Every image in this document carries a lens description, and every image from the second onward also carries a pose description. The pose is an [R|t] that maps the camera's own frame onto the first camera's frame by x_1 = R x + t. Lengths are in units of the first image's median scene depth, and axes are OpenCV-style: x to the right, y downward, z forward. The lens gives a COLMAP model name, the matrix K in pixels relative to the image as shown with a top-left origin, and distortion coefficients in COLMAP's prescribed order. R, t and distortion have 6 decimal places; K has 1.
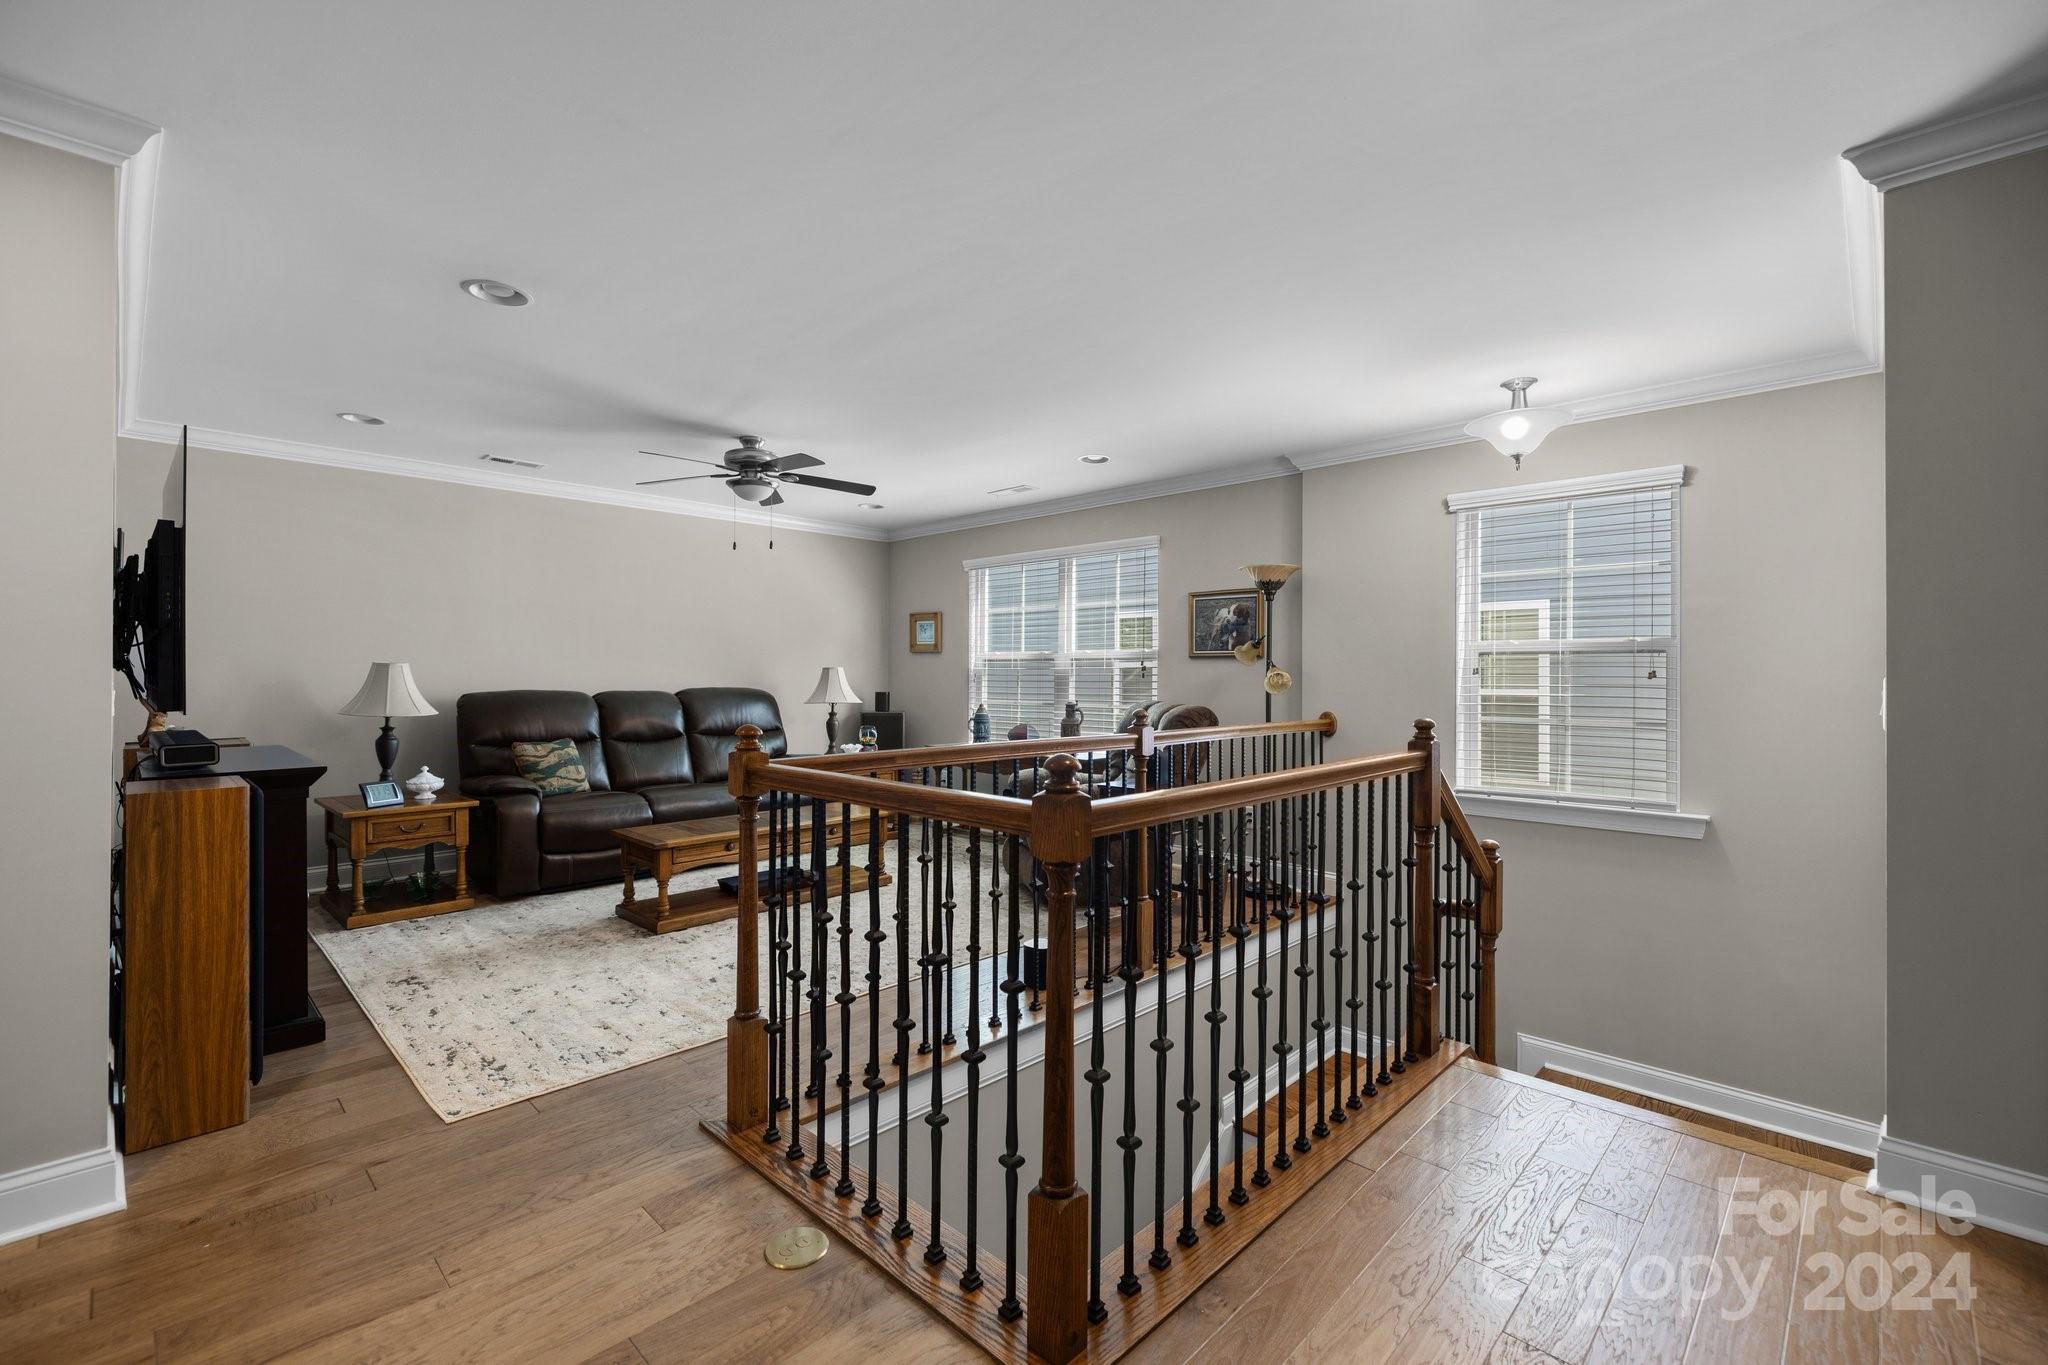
lens RADIAL K [[877.4, 0, 1025.2], [0, 877.4, 673.4], [0, 0, 1]] dist [0.001044, 0.000273]
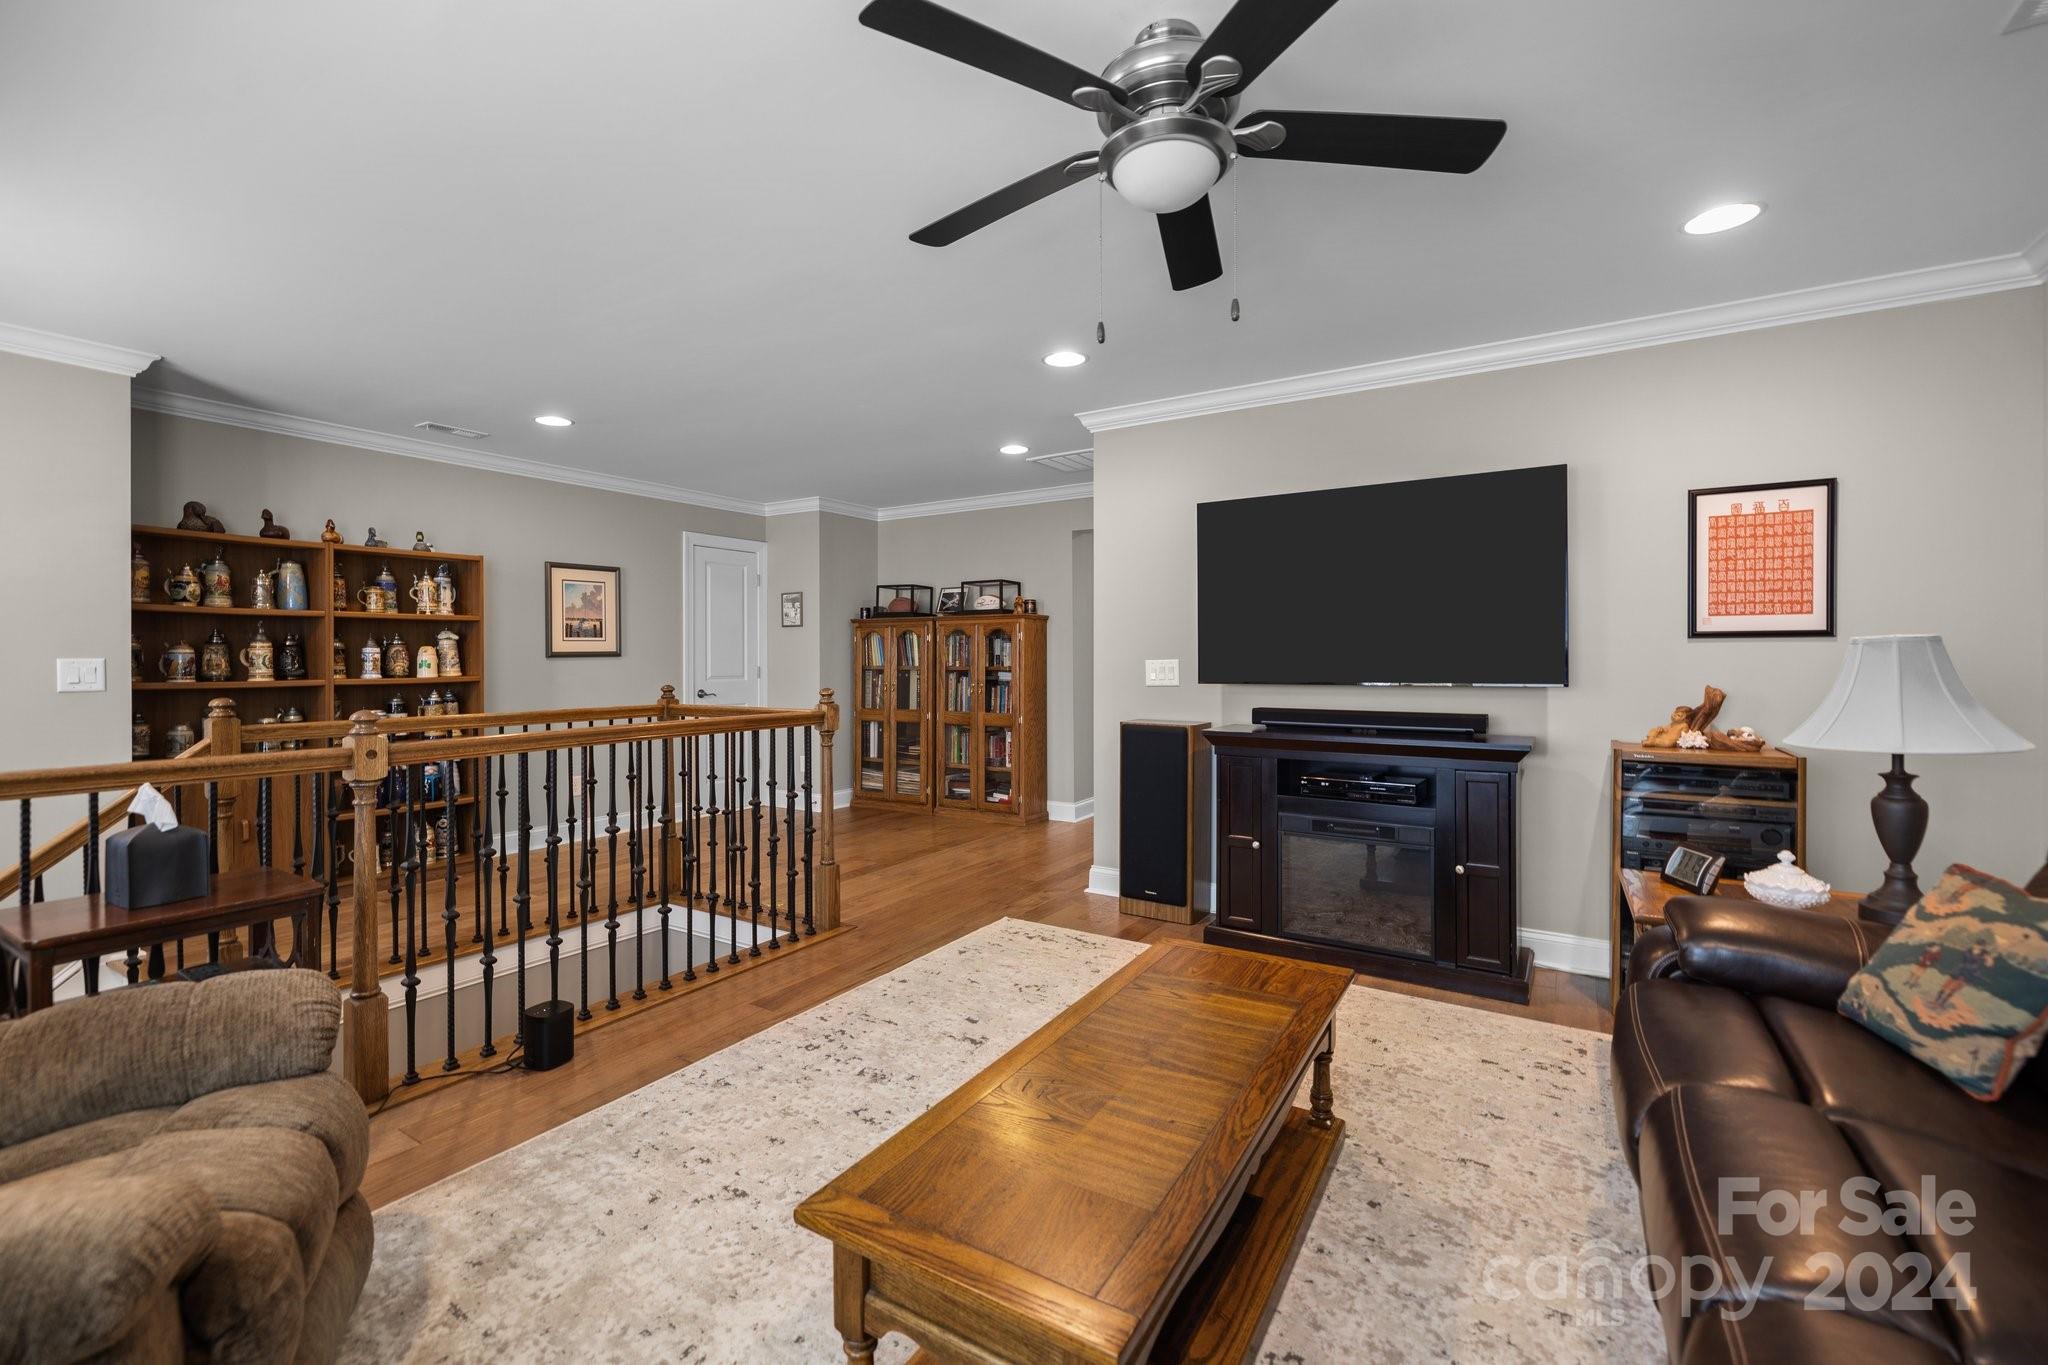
lens RADIAL K [[870.0, 0, 1024.0], [0, 870.0, 682.5], [0, 0, 1]] dist [0.002127, 0.000060]
pose [[-0.977284, 0.004707, -0.211883, -0.148526], [-0.000947, 0.999646, 0.026573, 0.000411], [0.211933, 0.026170, -0.976934, 1.190991]]
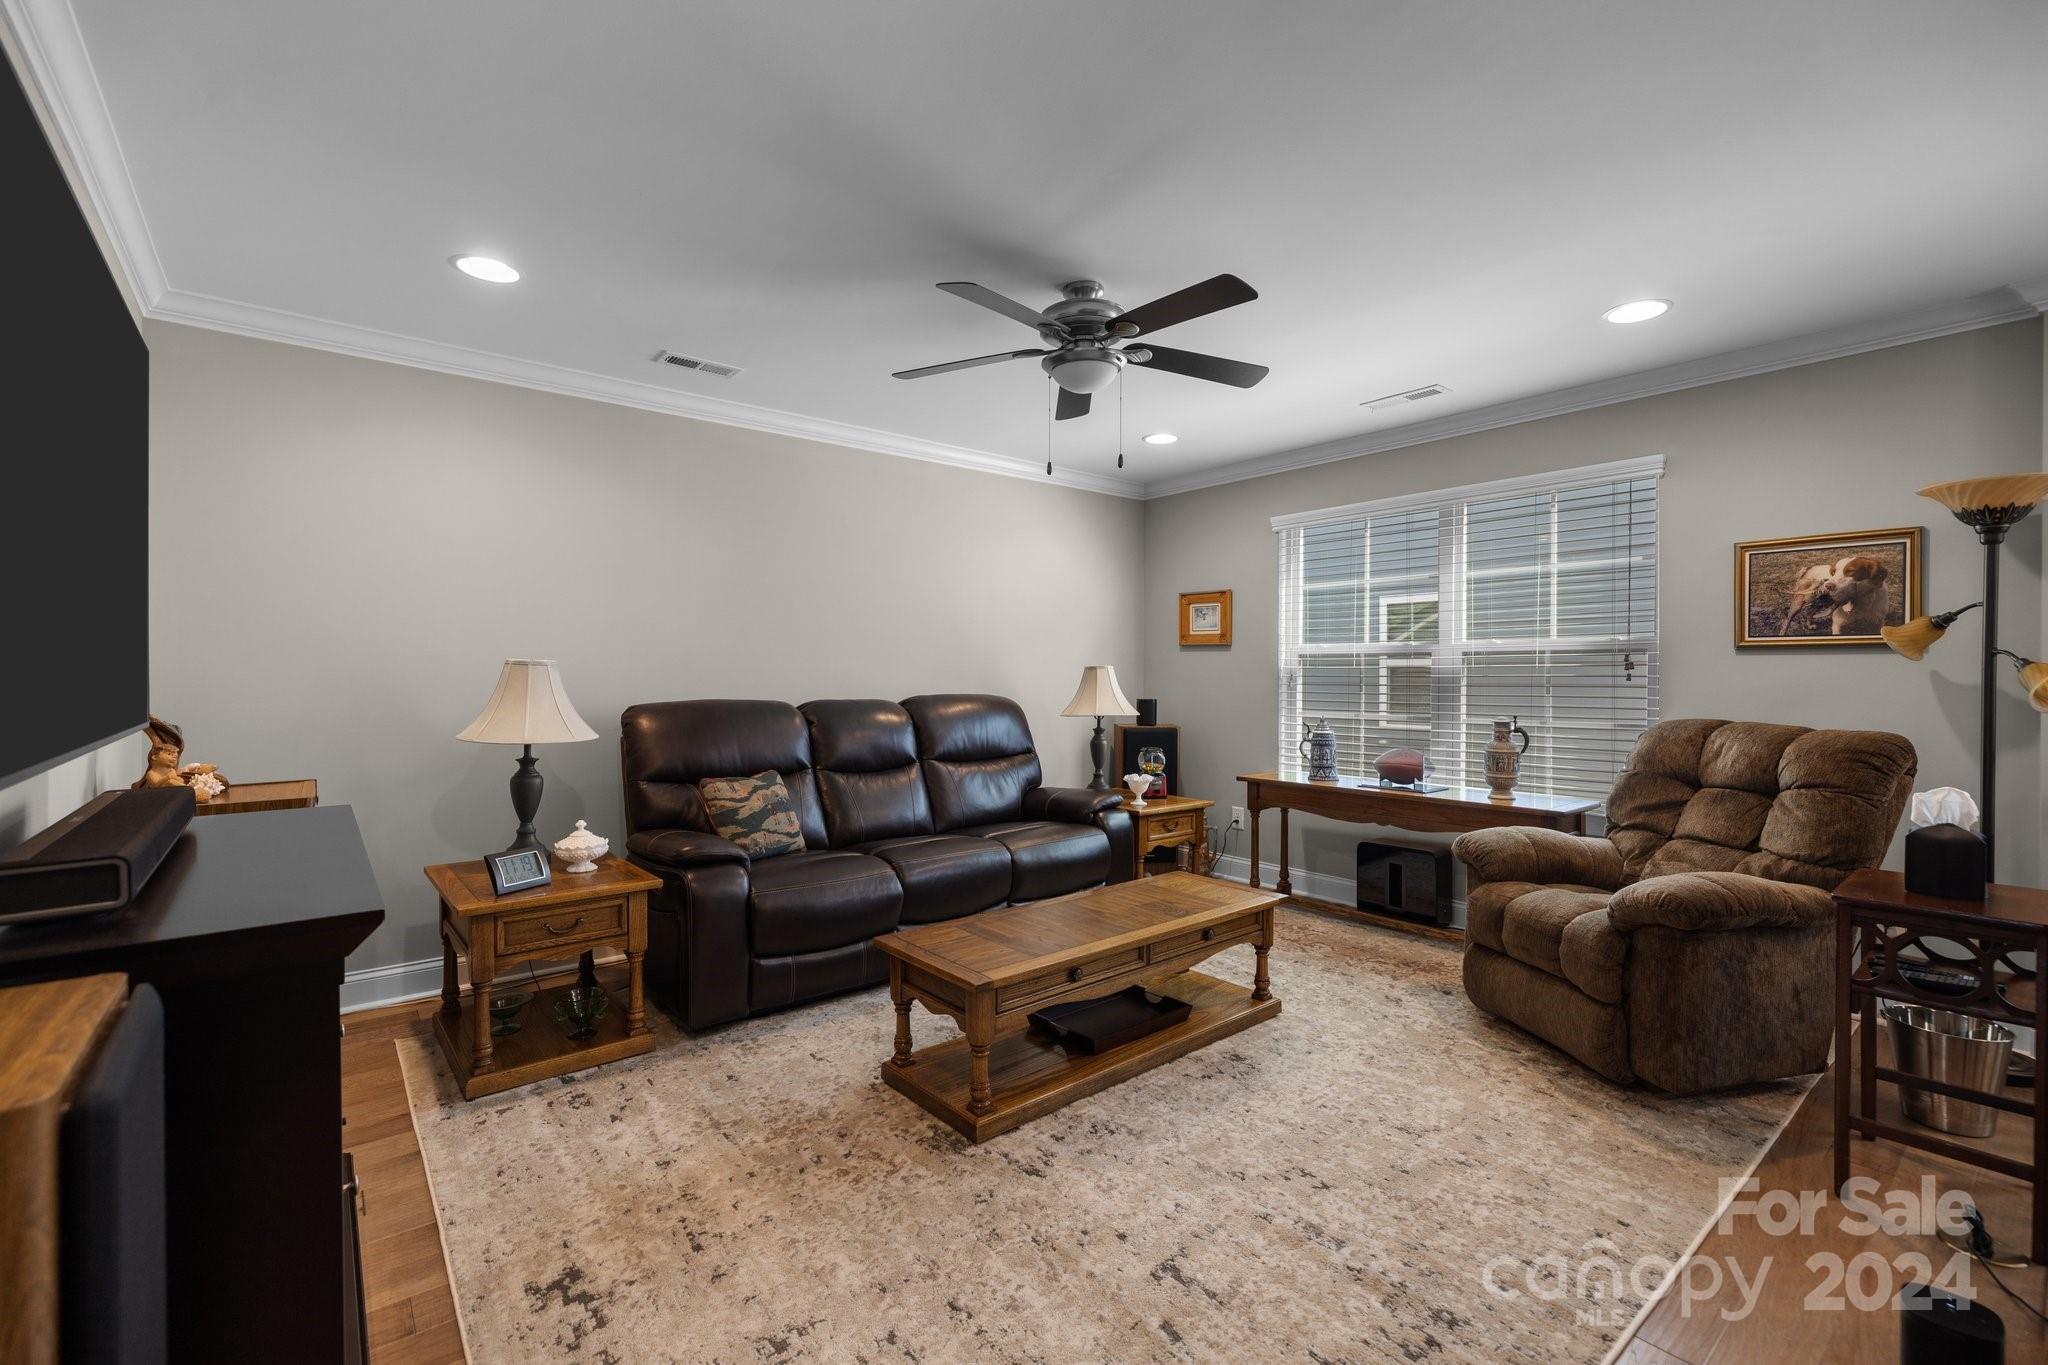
lens RADIAL K [[870.0, 0, 1024.0], [0, 870.0, 682.5], [0, 0, 1]] dist [0.002127, 0.000060]
pose [[0.993520, -0.000351, -0.113659, -0.247864], [0.001706, 0.999929, 0.011822, -0.002327], [0.113646, -0.011939, 0.993450, 0.346796]]
